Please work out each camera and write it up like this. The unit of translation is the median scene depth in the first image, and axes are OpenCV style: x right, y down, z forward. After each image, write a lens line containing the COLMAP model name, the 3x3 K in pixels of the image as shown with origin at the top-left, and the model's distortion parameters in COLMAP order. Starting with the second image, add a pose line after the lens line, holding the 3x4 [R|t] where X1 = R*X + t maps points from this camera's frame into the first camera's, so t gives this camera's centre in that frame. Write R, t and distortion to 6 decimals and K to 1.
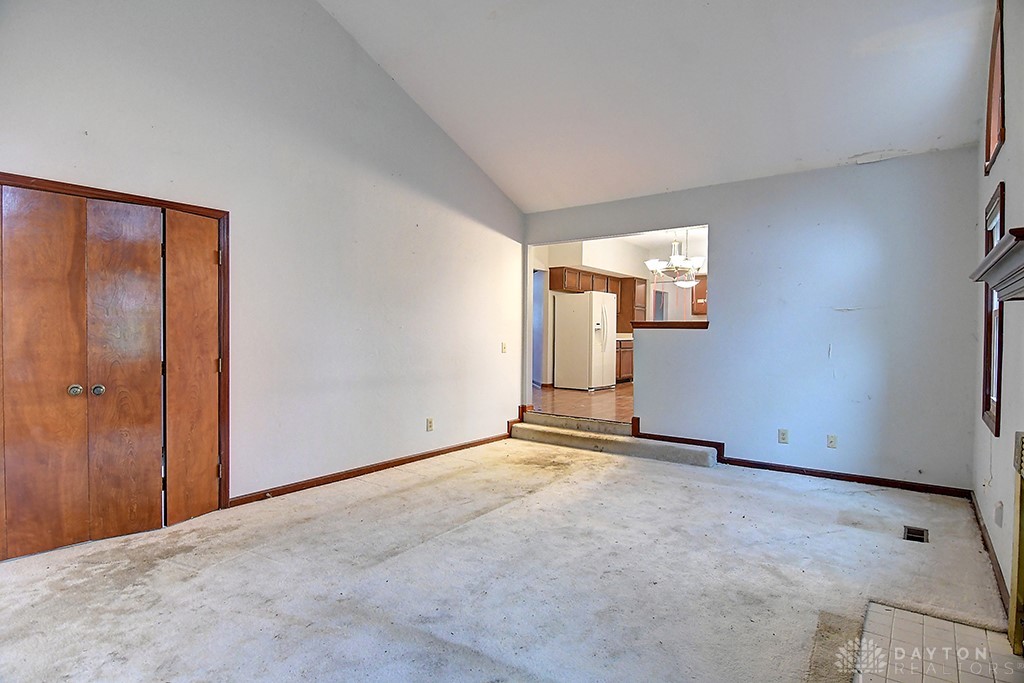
lens RADIAL K [[543.2, 0, 510.6], [0, 543.2, 333.5], [0, 0, 1]] dist [0.031093, -0.030129]
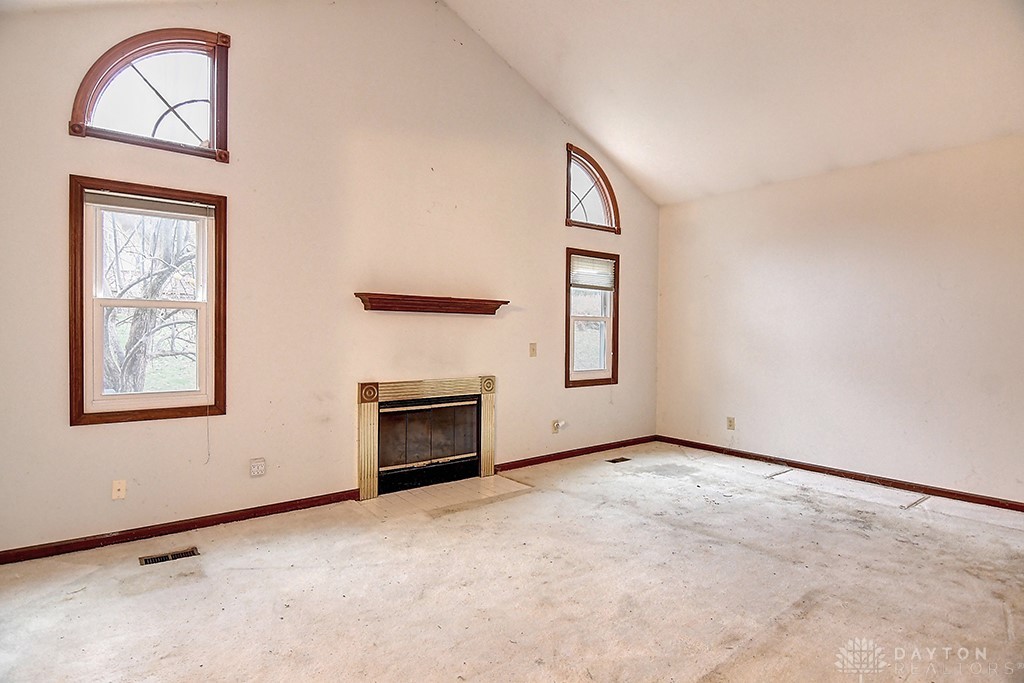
lens RADIAL K [[527.3, 0, 512.0], [0, 527.3, 341.5], [0, 0, 1]] dist [-0.029462, 0.000875]
pose [[-0.966109, -0.019710, 0.257379, 0.007211], [-0.015386, 0.999705, 0.018805, 0.001287], [-0.257674, 0.014208, -0.966127, 1.435861]]
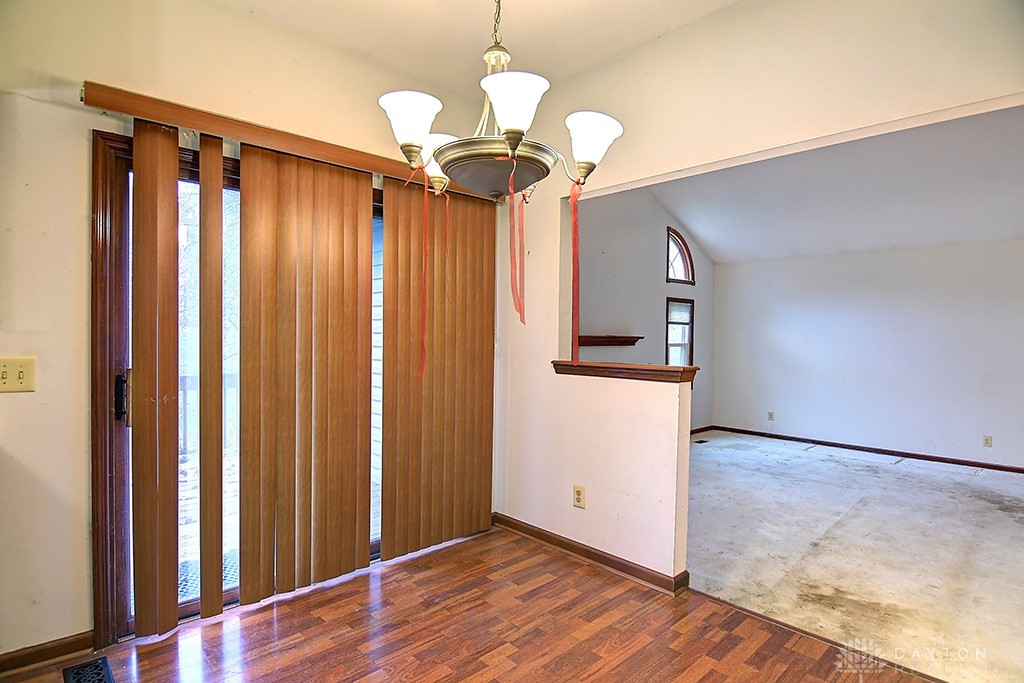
lens RADIAL K [[525.4, 0, 527.9], [0, 525.4, 340.1], [0, 0, 1]] dist [-0.003659, -0.001104]
pose [[-0.988213, -0.020102, 0.151759, 0.423531], [-0.018434, 0.999753, 0.012388, -0.068132], [-0.151971, 0.009444, -0.988340, 2.101849]]
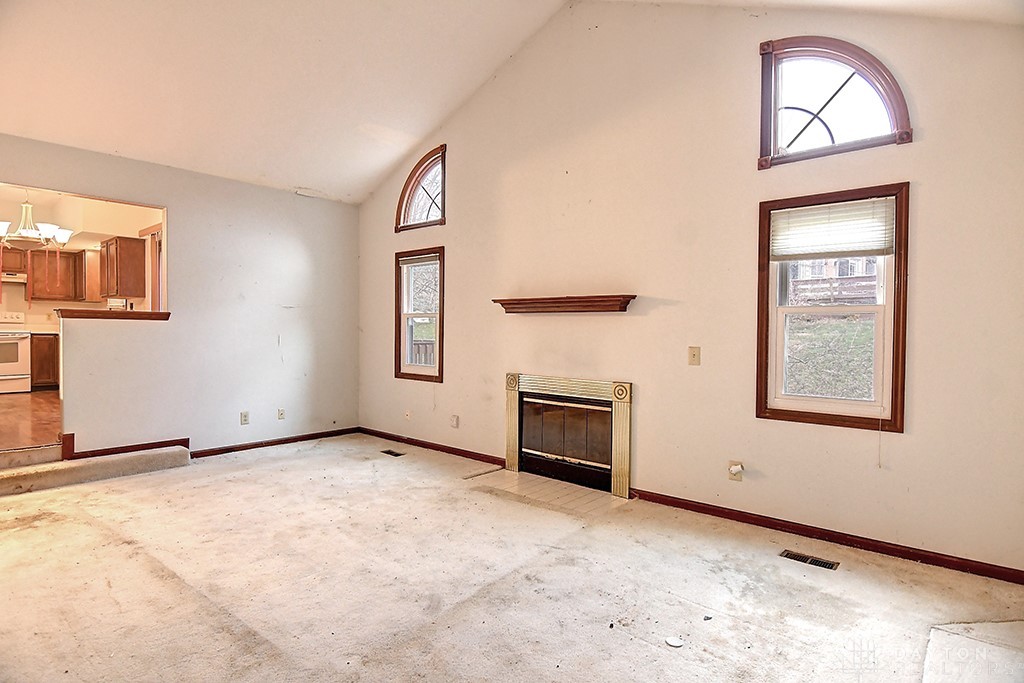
lens RADIAL K [[543.2, 0, 510.6], [0, 543.2, 333.5], [0, 0, 1]] dist [0.031093, -0.030129]
pose [[0.069357, -0.010722, 0.997534, -0.701949], [-0.010172, 0.999883, 0.011454, -0.002767], [-0.997540, -0.010941, 0.069240, 0.473560]]
